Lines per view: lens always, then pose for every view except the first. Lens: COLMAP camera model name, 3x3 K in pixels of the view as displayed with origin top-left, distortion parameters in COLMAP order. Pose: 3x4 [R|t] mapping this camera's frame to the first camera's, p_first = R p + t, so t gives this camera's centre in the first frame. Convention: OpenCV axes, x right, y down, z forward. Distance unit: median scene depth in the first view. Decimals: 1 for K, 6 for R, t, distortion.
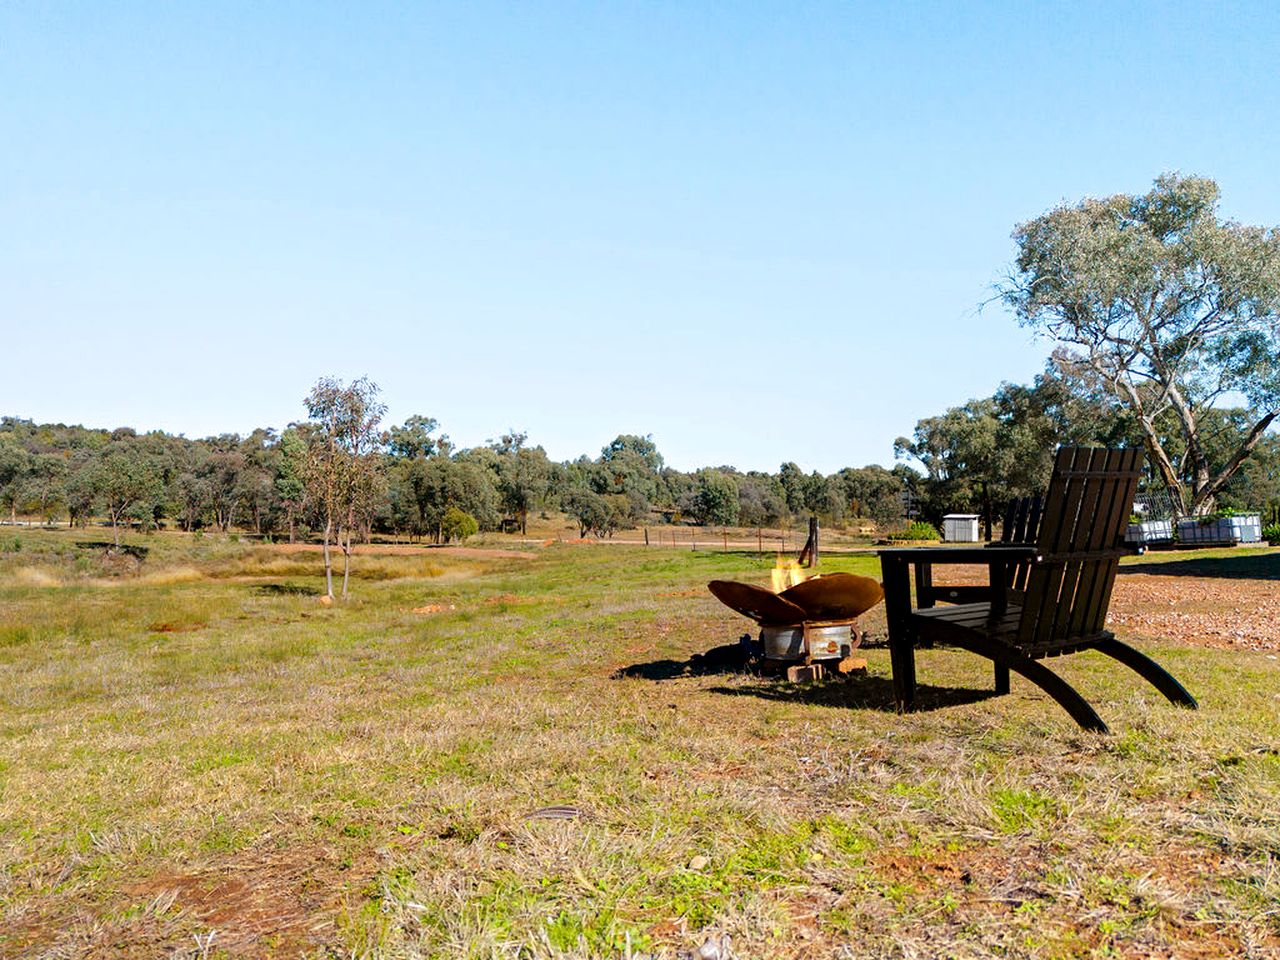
lens RADIAL K [[872.0, 0, 626.6], [0, 872.0, 468.1], [0, 0, 1]] dist [-0.008897, -0.007777]
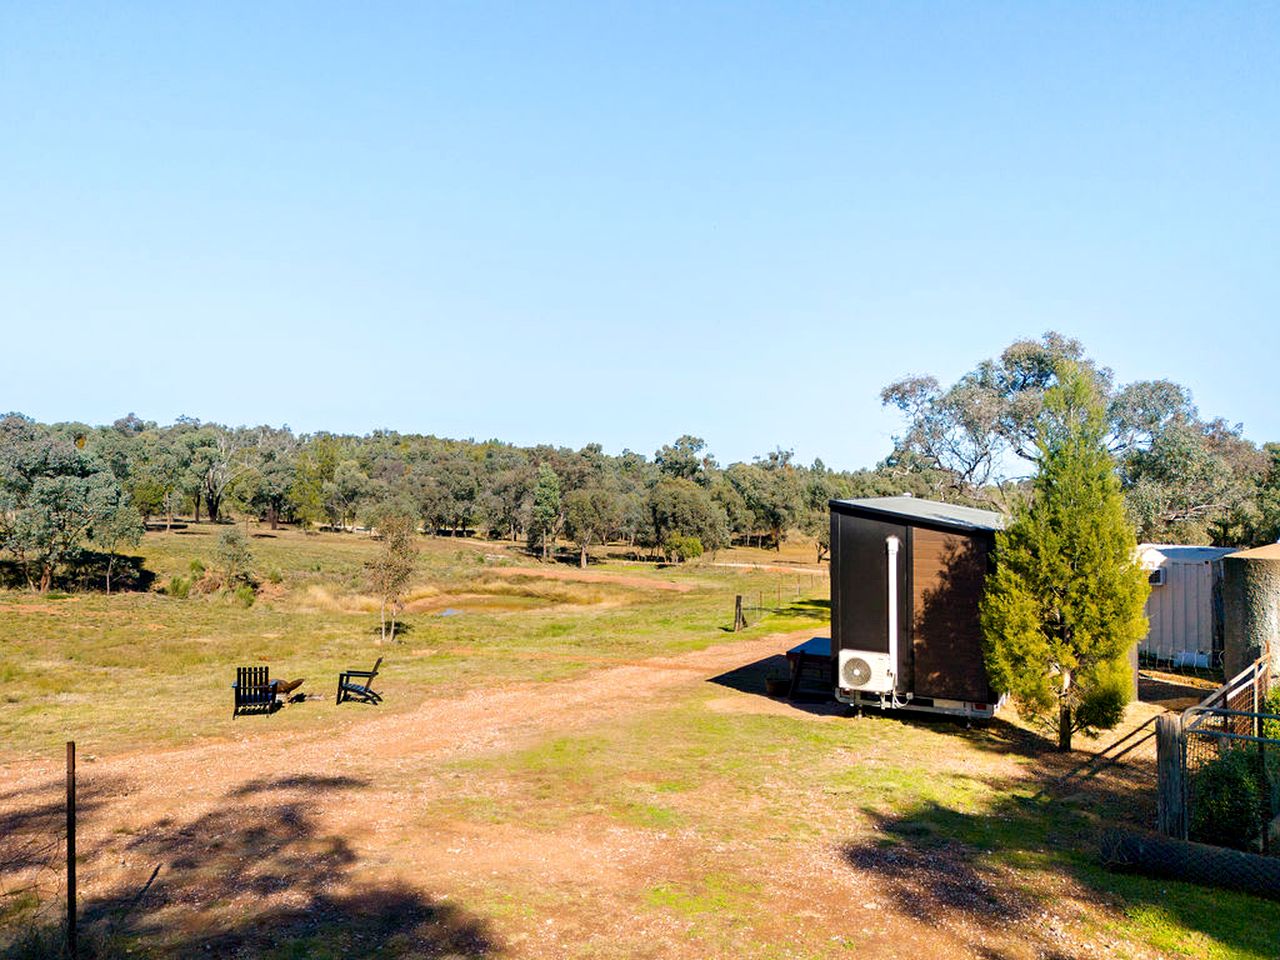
lens RADIAL K [[872.0, 0, 640.4], [0, 872.0, 473.1], [0, 0, 1]] dist [-0.008897, -0.007777]
pose [[0.943634, 0.009287, -0.330860, 0.094095], [-0.008359, 0.999956, 0.004226, -0.026064], [0.330884, -0.001222, 0.943670, -0.064090]]
